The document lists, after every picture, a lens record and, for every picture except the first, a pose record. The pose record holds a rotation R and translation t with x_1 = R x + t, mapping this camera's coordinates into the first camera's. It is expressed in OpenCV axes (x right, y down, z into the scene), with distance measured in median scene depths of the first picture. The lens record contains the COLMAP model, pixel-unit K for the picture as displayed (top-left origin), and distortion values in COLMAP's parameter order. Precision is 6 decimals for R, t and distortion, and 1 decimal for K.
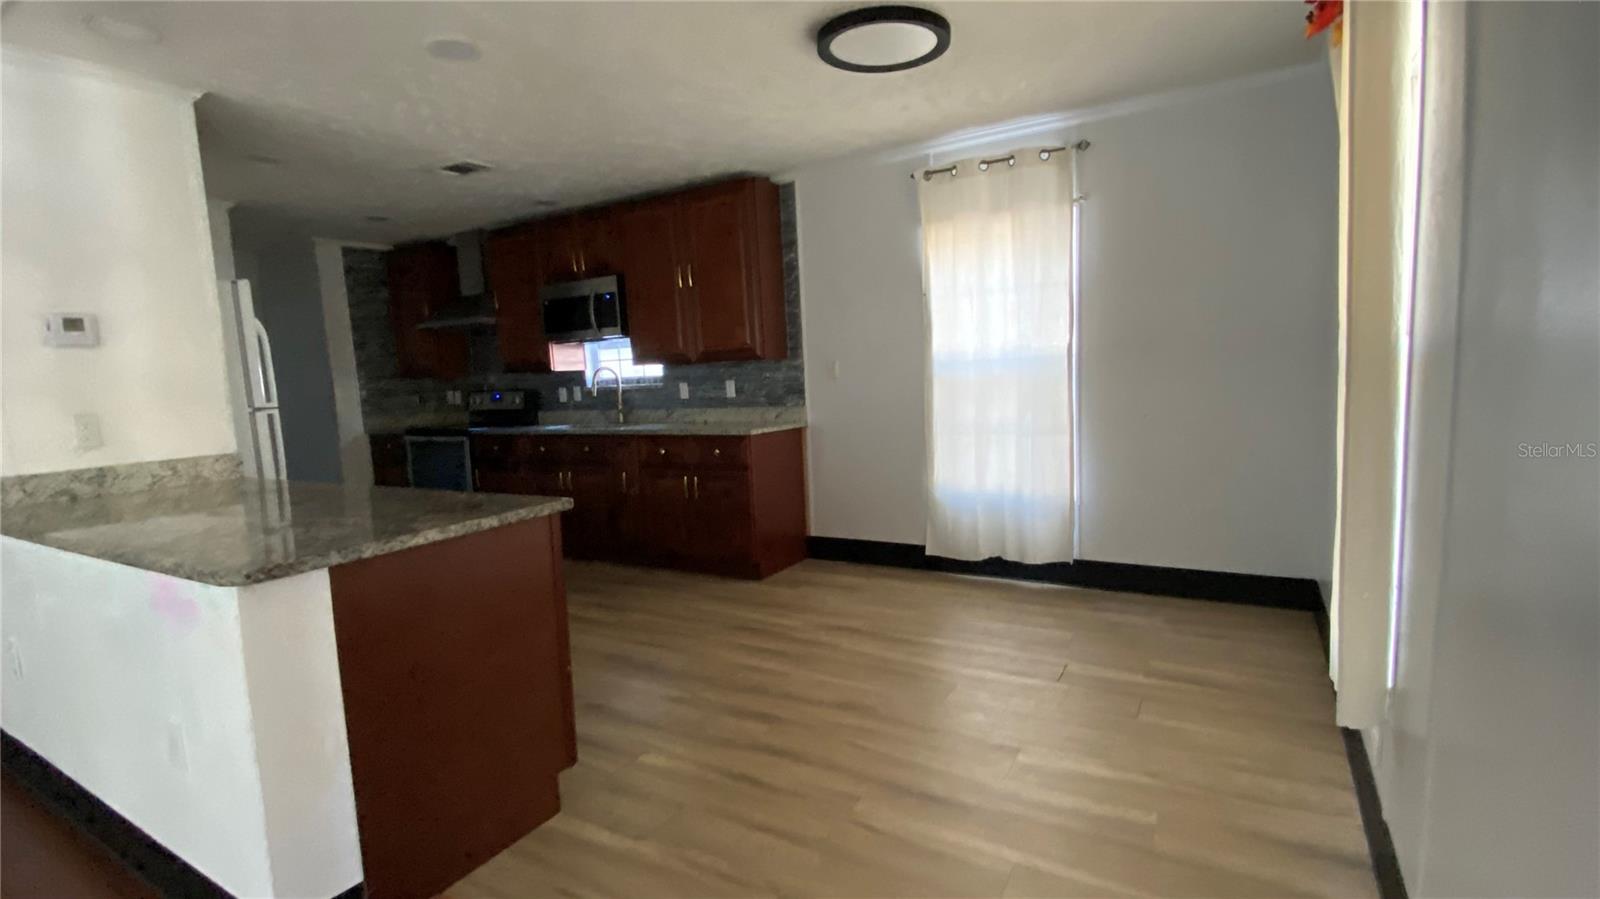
lens RADIAL K [[737.8, 0, 790.4], [0, 737.8, 453.8], [0, 0, 1]] dist [0.012155, -0.012850]
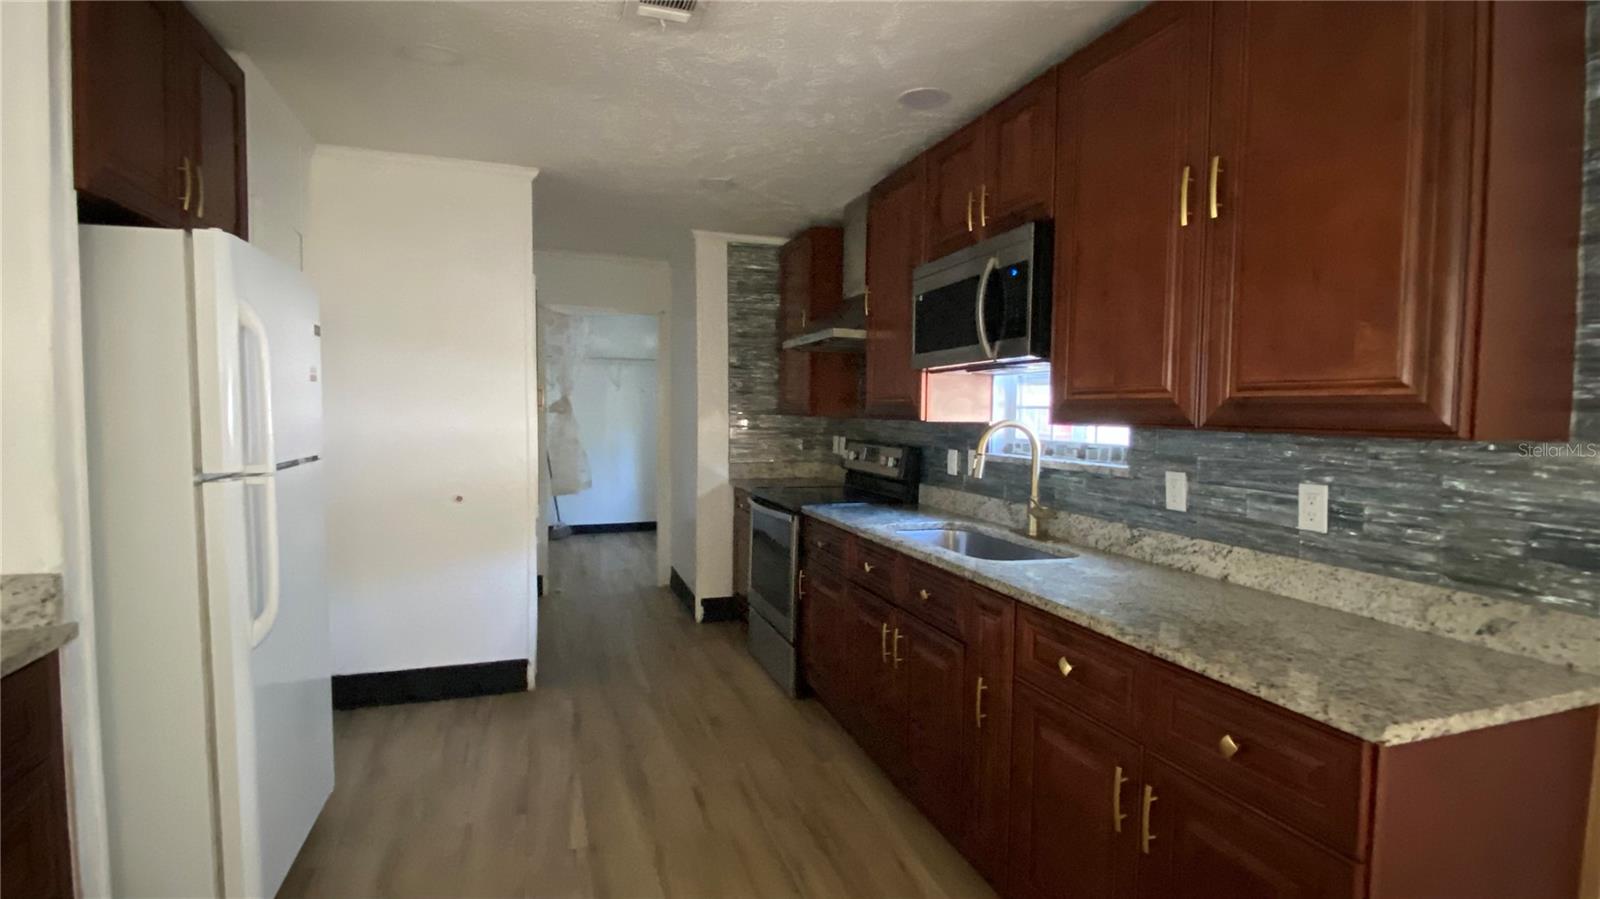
lens RADIAL K [[737.8, 0, 791.5], [0, 737.8, 450.4], [0, 0, 1]] dist [0.012155, -0.012850]
pose [[0.763979, 0.091438, -0.638729, -0.050692], [-0.121491, 0.992587, -0.003219, -0.089586], [0.633700, 0.080059, 0.769425, 0.601171]]
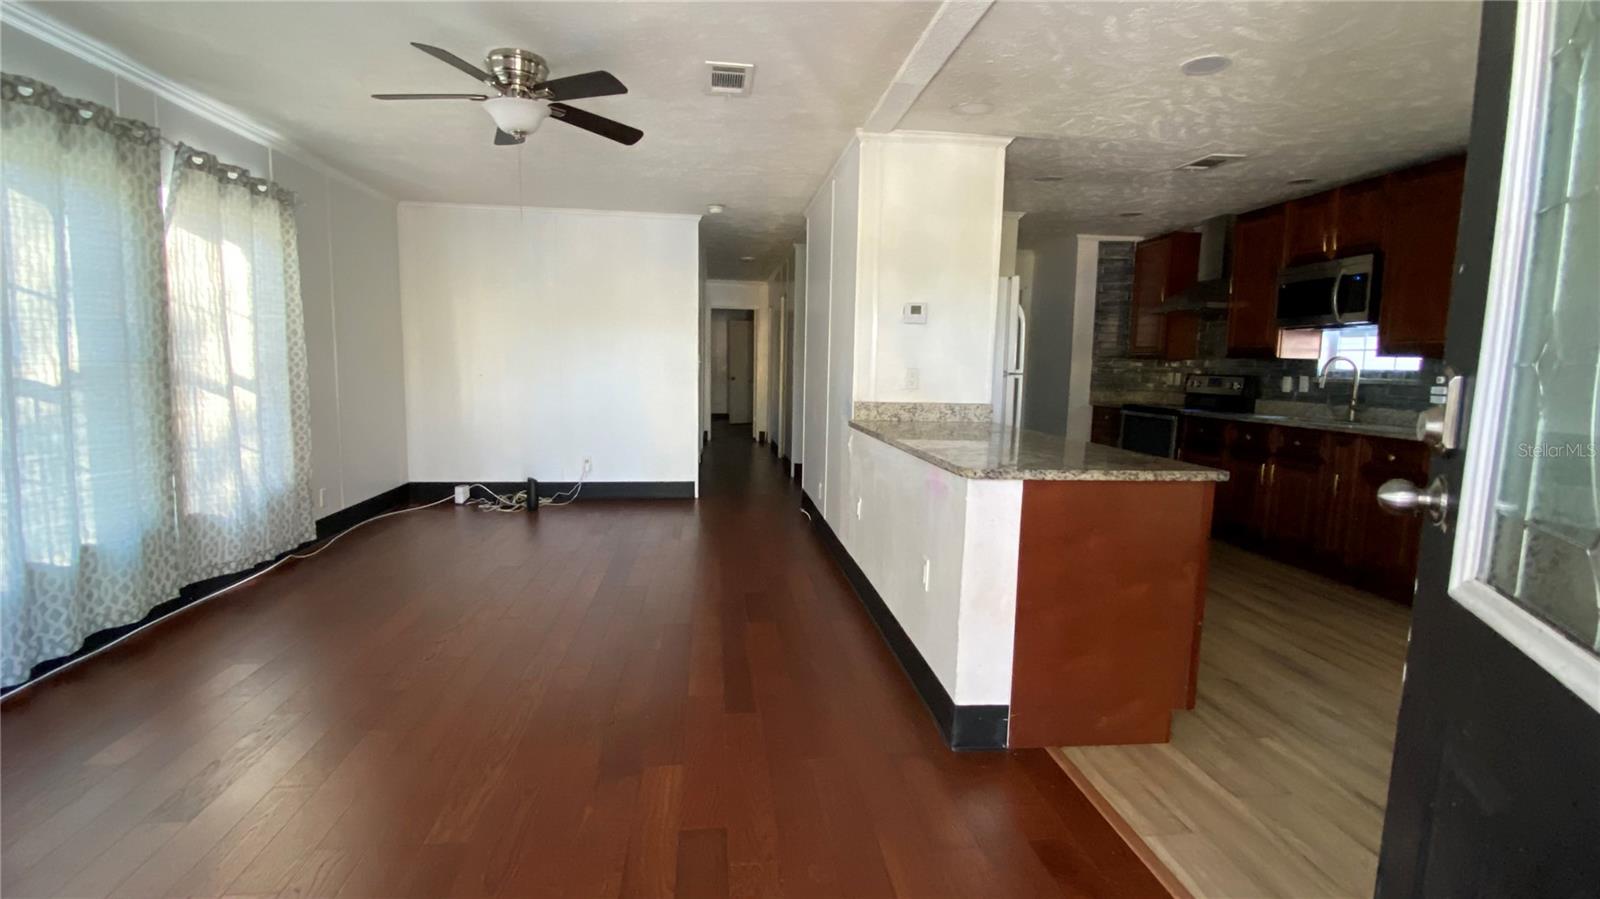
lens RADIAL K [[737.8, 0, 798.2], [0, 737.8, 445.0], [0, 0, 1]] dist [0.012155, -0.012850]
pose [[0.608304, 0.147659, -0.779848, 0.073434], [-0.138726, 0.987198, 0.078709, 0.010533], [0.781487, 0.060306, 0.621000, -0.079764]]
